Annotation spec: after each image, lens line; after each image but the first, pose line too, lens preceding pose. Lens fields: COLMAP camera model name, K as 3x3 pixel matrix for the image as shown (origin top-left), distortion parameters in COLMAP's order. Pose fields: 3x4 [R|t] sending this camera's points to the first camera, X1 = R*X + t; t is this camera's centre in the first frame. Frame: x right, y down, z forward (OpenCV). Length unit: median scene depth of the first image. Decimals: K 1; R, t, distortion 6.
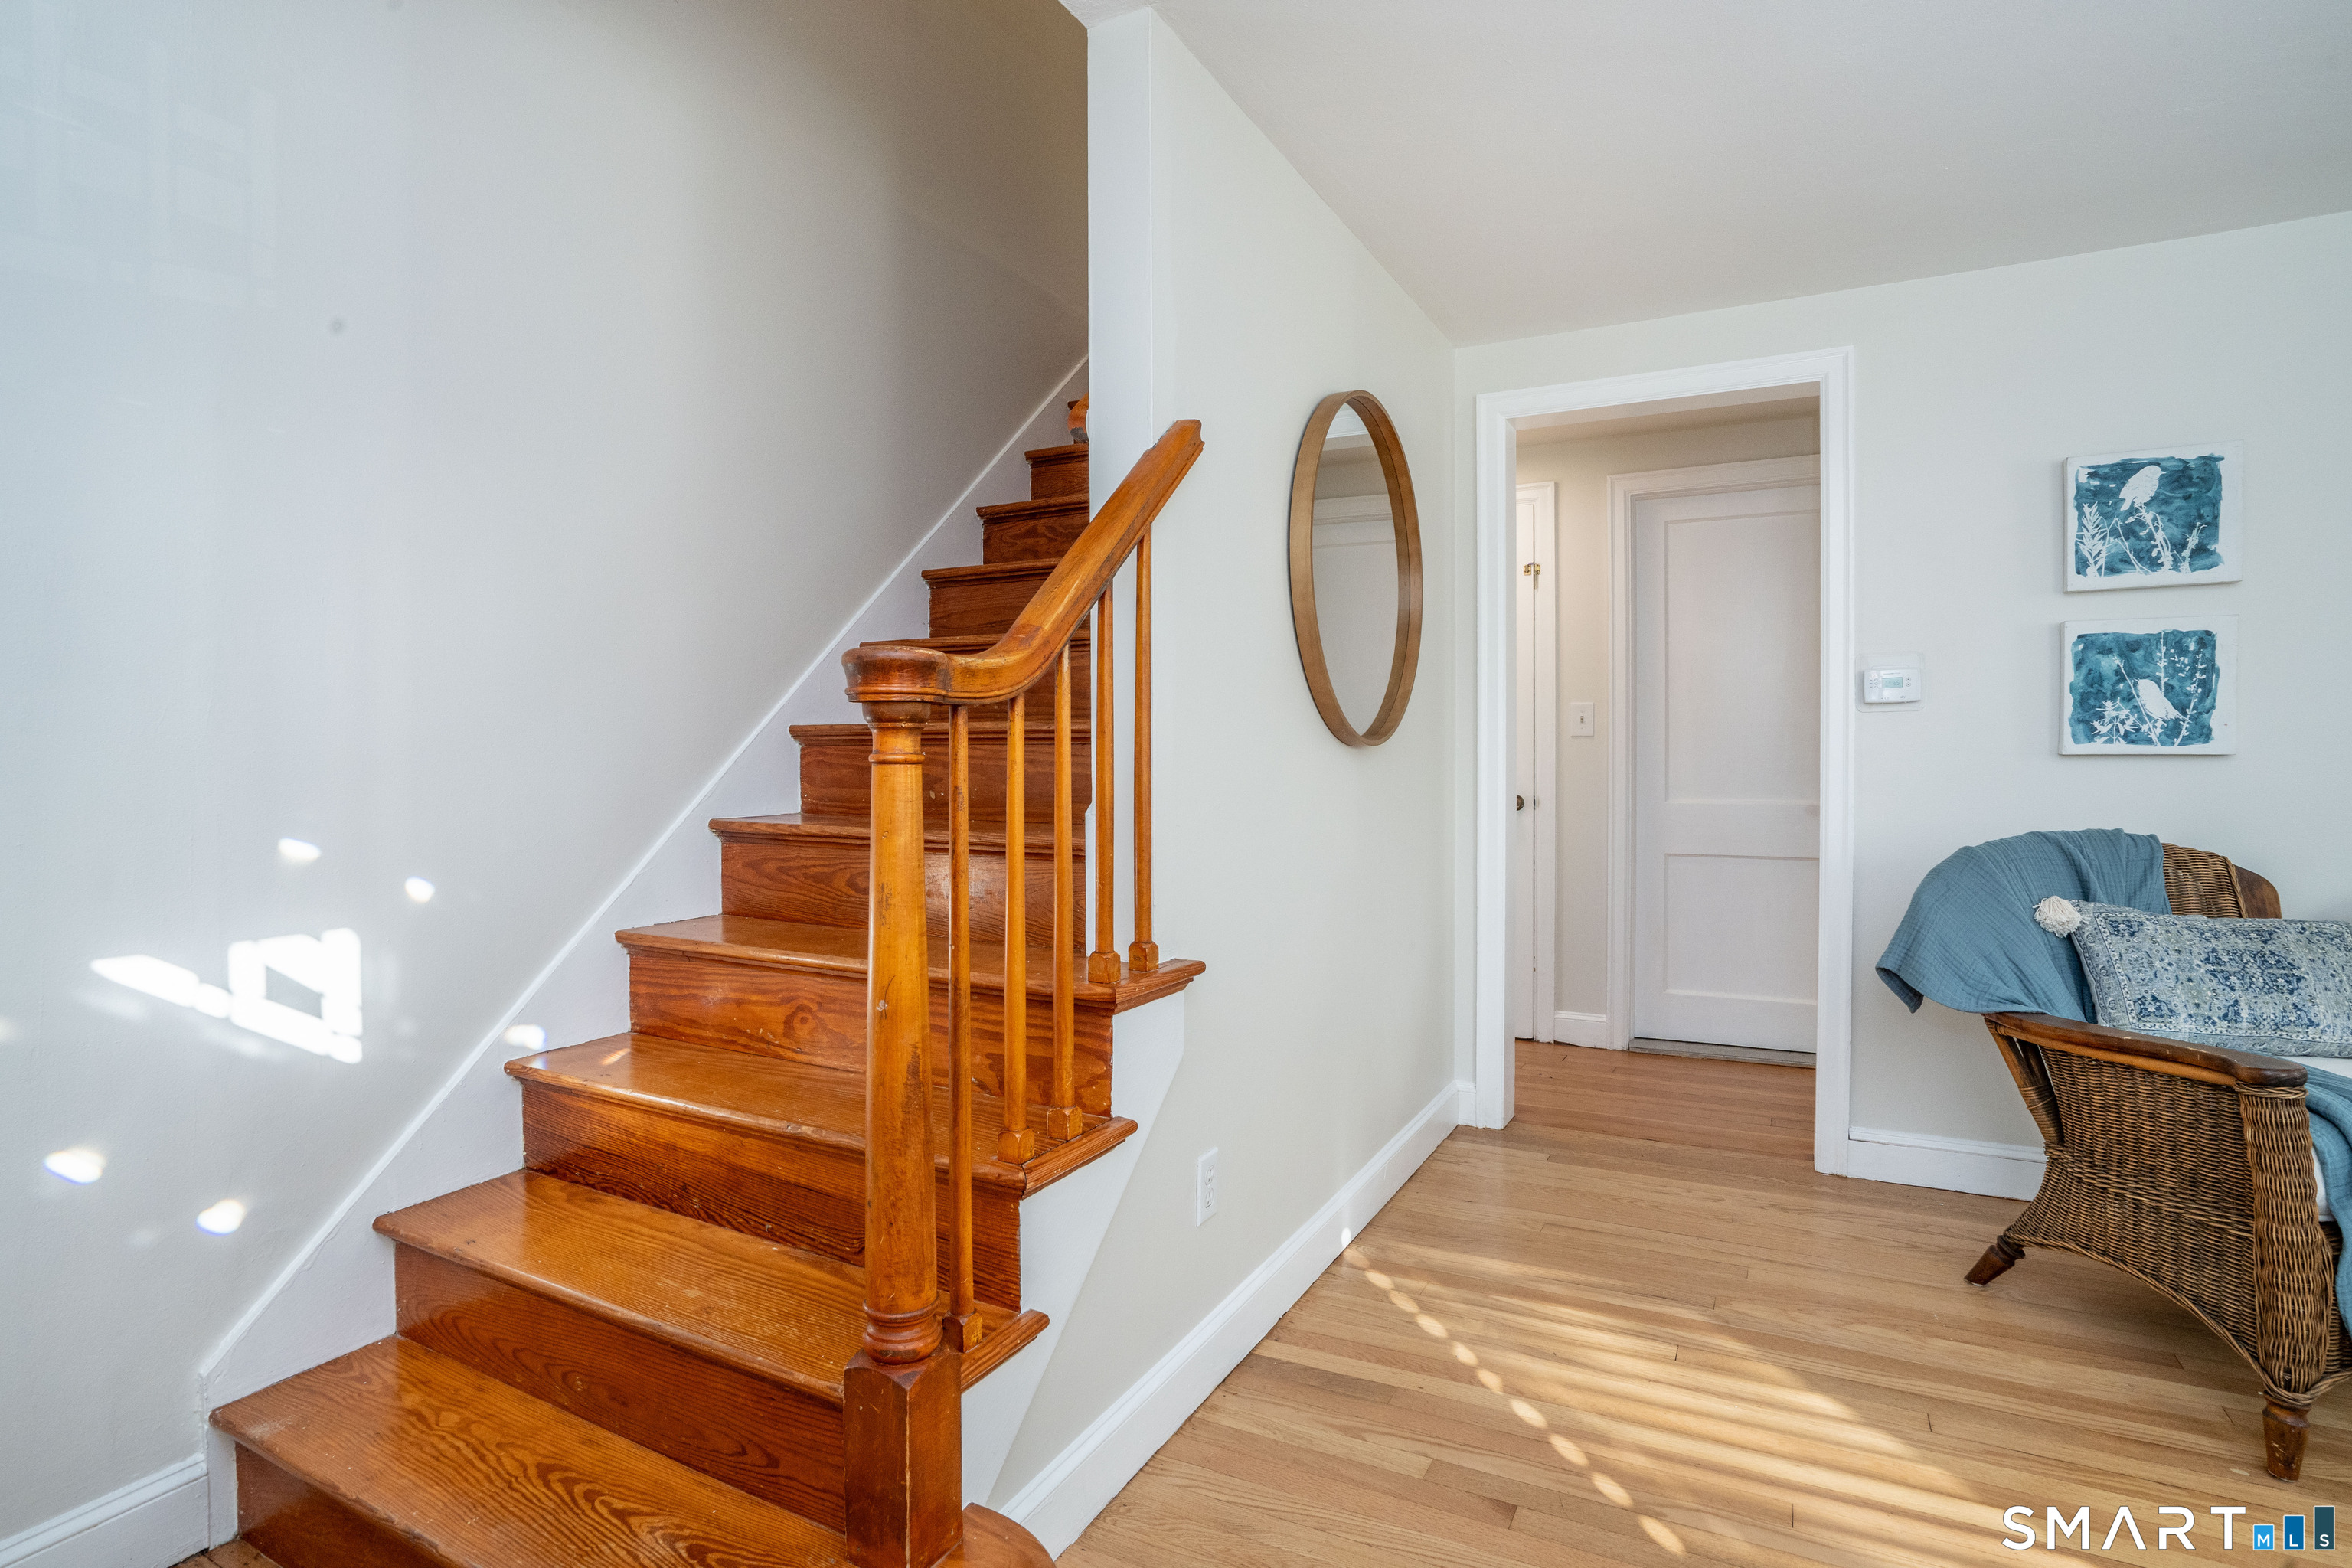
lens RADIAL K [[1162.8, 0, 1172.7], [0, 1162.8, 769.0], [0, 0, 1]] dist [-0.021110, 0.005453]
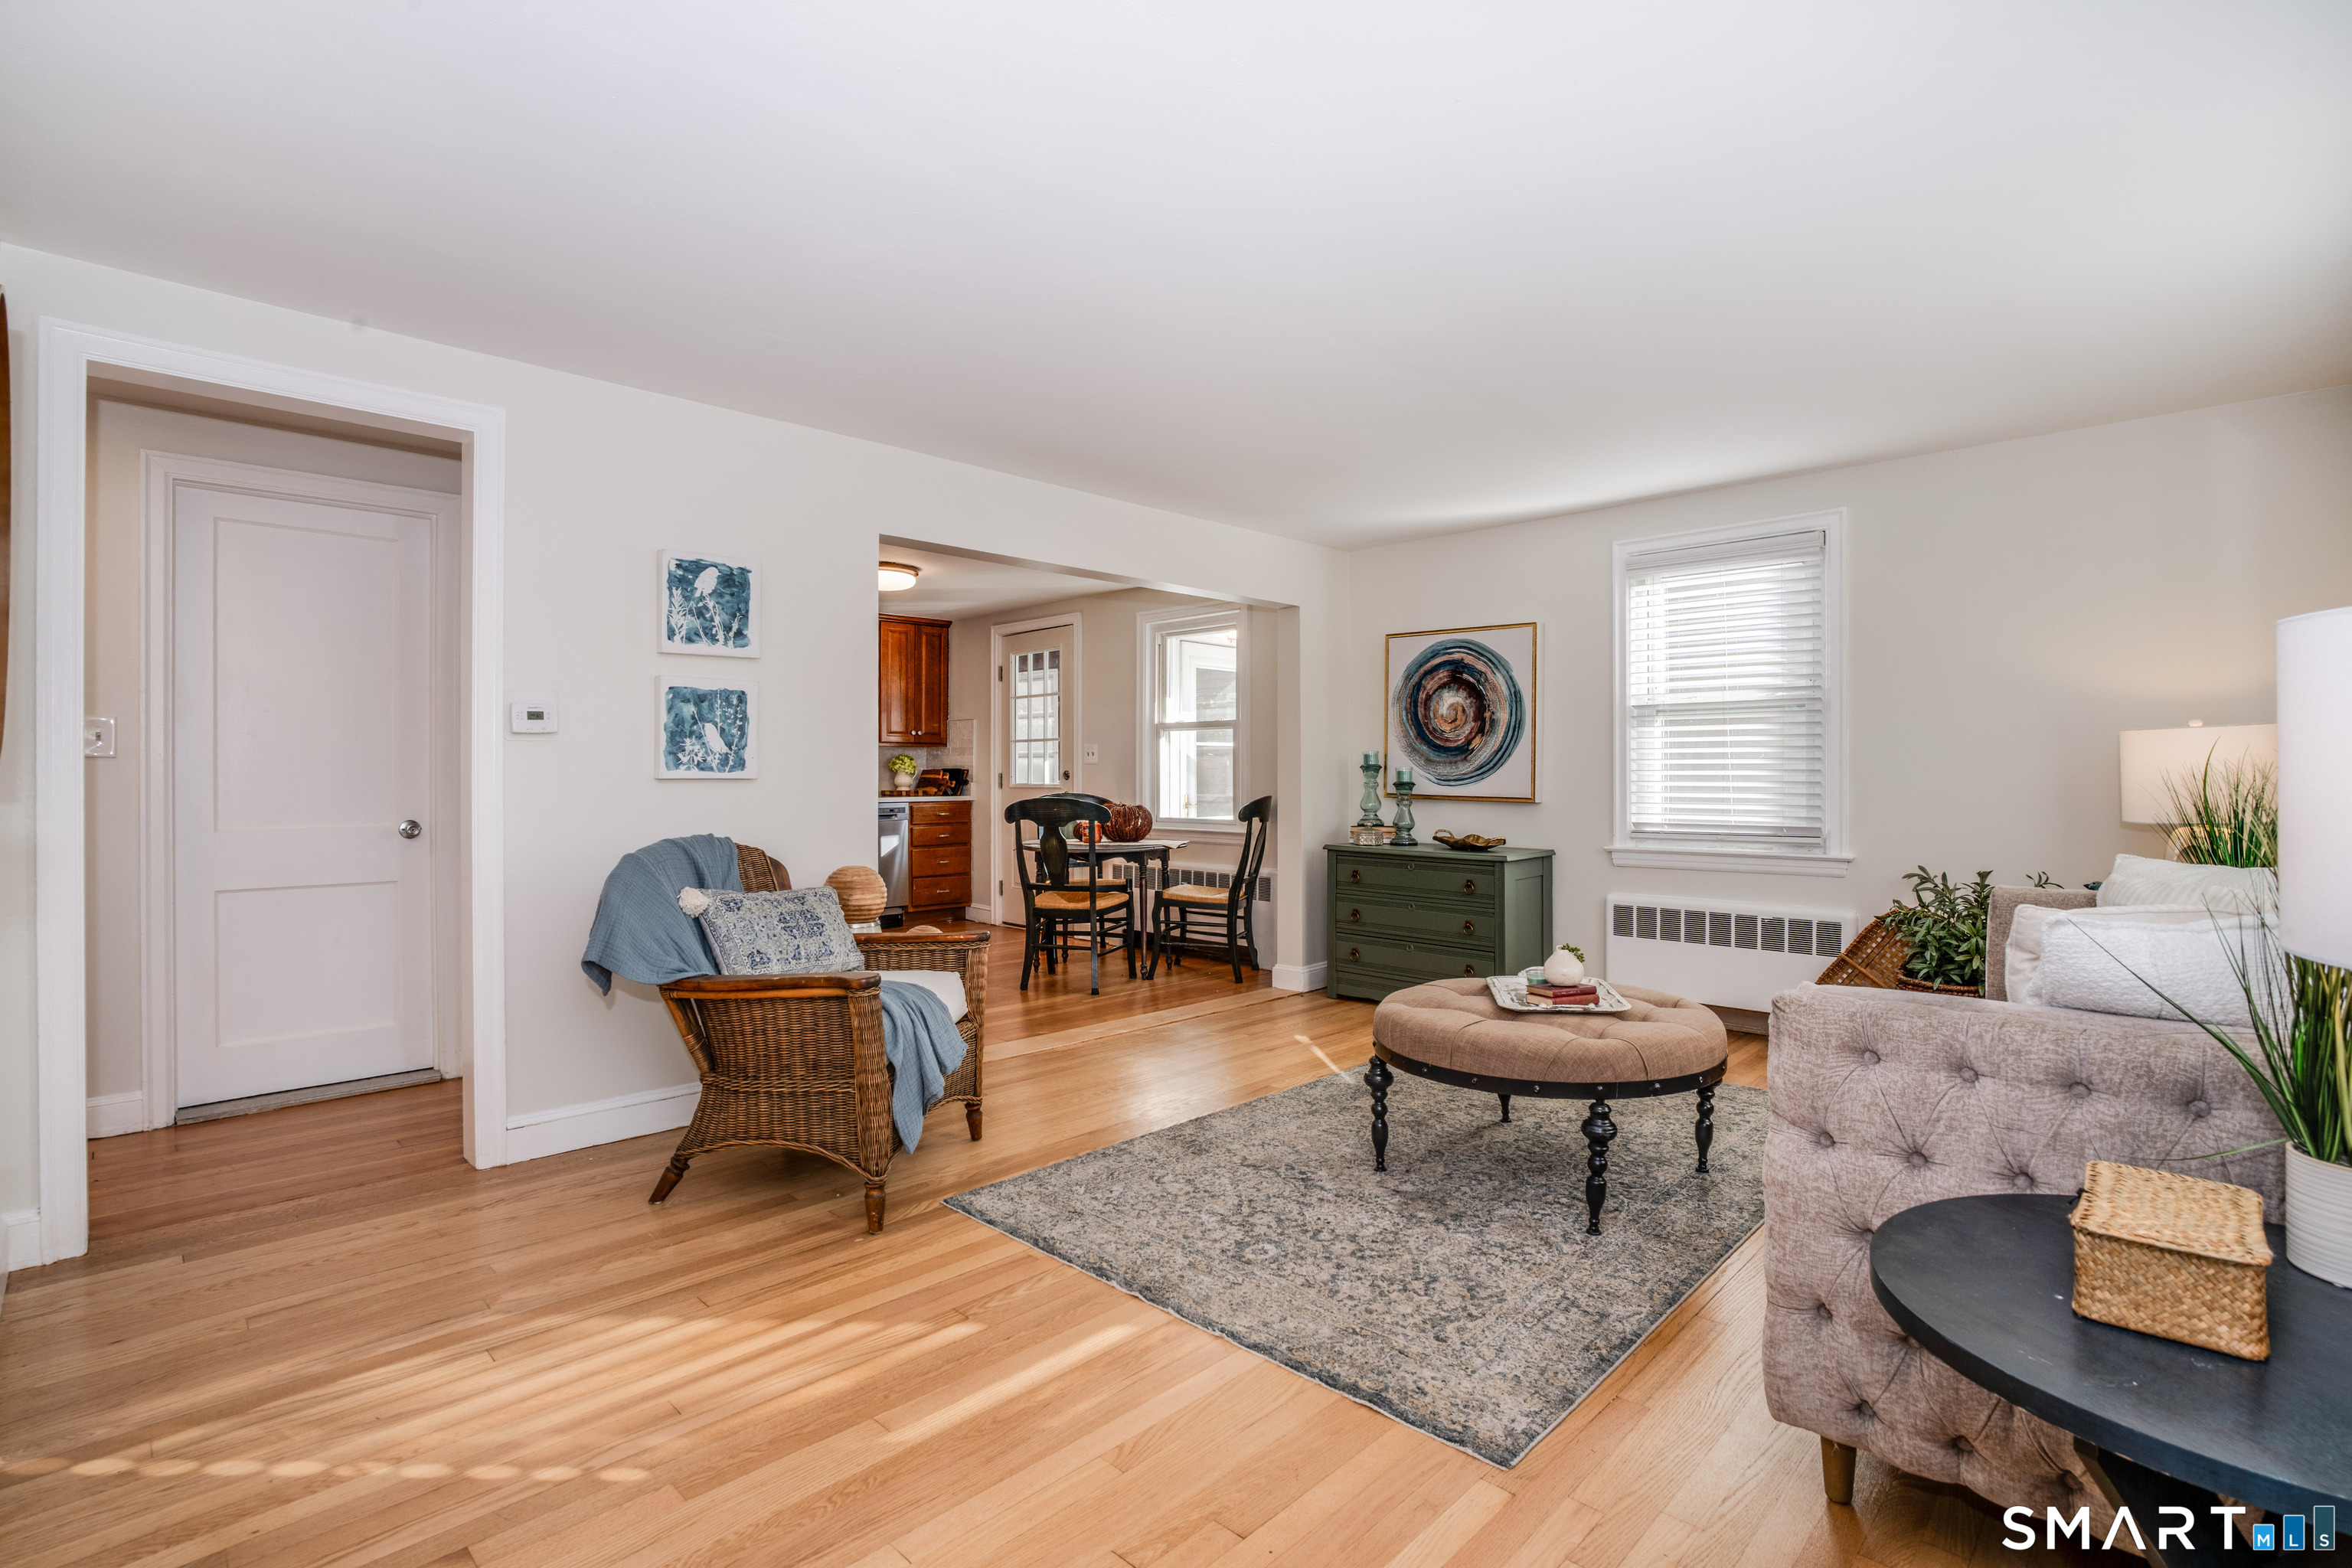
lens RADIAL K [[1113.7, 0, 1170.3], [0, 1113.7, 780.2], [0, 0, 1]] dist [-0.032251, 0.001336]
pose [[0.296183, -0.003523, 0.955125, -0.261664], [0.013068, 0.999915, -0.000364, -0.003360], [-0.955042, 0.012589, 0.296204, 0.099125]]
